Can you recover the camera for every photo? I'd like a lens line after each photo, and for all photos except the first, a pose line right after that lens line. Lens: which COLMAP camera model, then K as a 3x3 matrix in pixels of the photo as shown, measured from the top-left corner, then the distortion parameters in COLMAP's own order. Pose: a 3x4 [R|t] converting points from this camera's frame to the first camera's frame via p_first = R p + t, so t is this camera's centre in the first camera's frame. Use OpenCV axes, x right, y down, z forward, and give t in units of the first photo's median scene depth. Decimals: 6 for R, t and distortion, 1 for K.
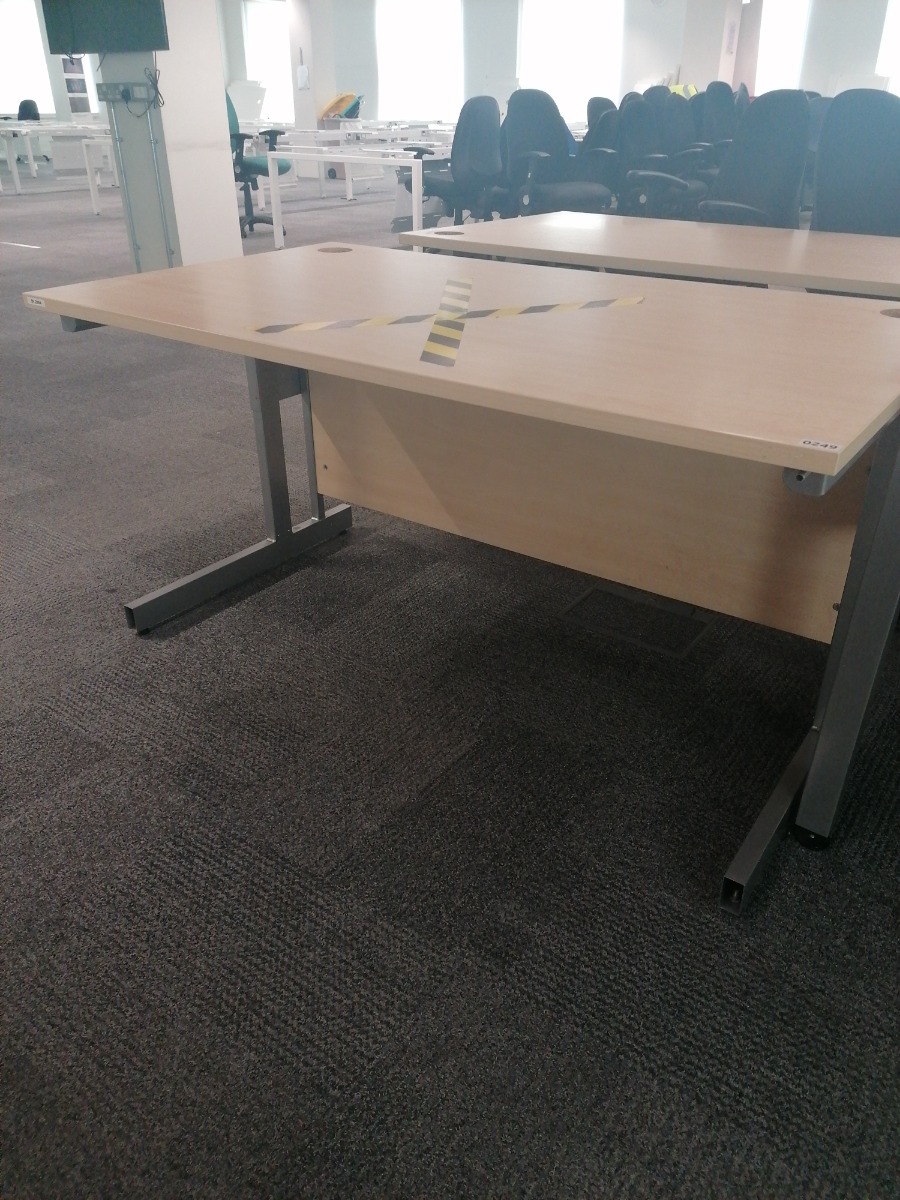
lens RADIAL K [[892.4, 0, 454.5], [0, 892.4, 581.1], [0, 0, 1]] dist [0.072704, -0.068779]
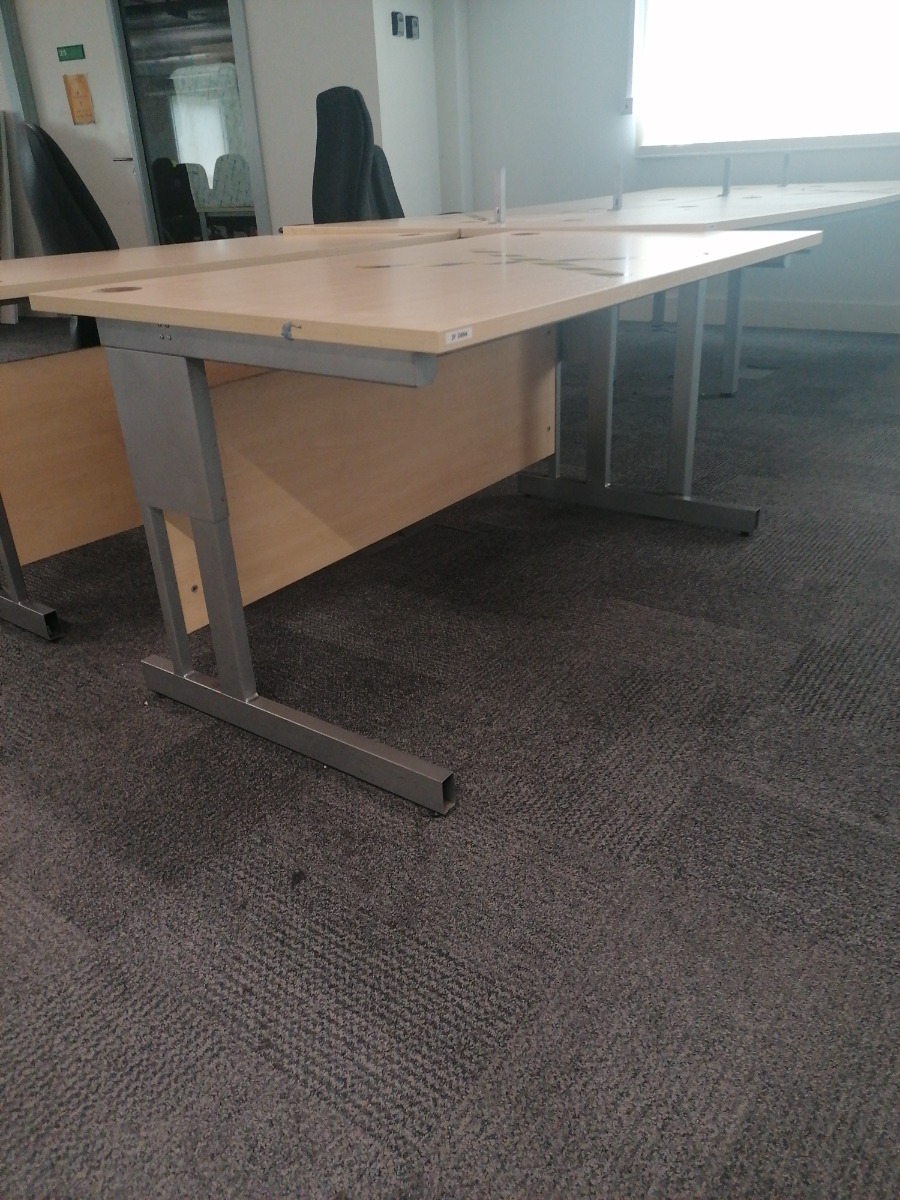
lens RADIAL K [[892.4, 0, 454.5], [0, 892.4, 581.1], [0, 0, 1]] dist [0.072704, -0.068779]
pose [[0.015495, -0.414732, 0.909812, -1.519940], [0.499922, 0.791237, 0.352166, -0.540926], [-0.865932, 0.449378, 0.219594, 1.278741]]
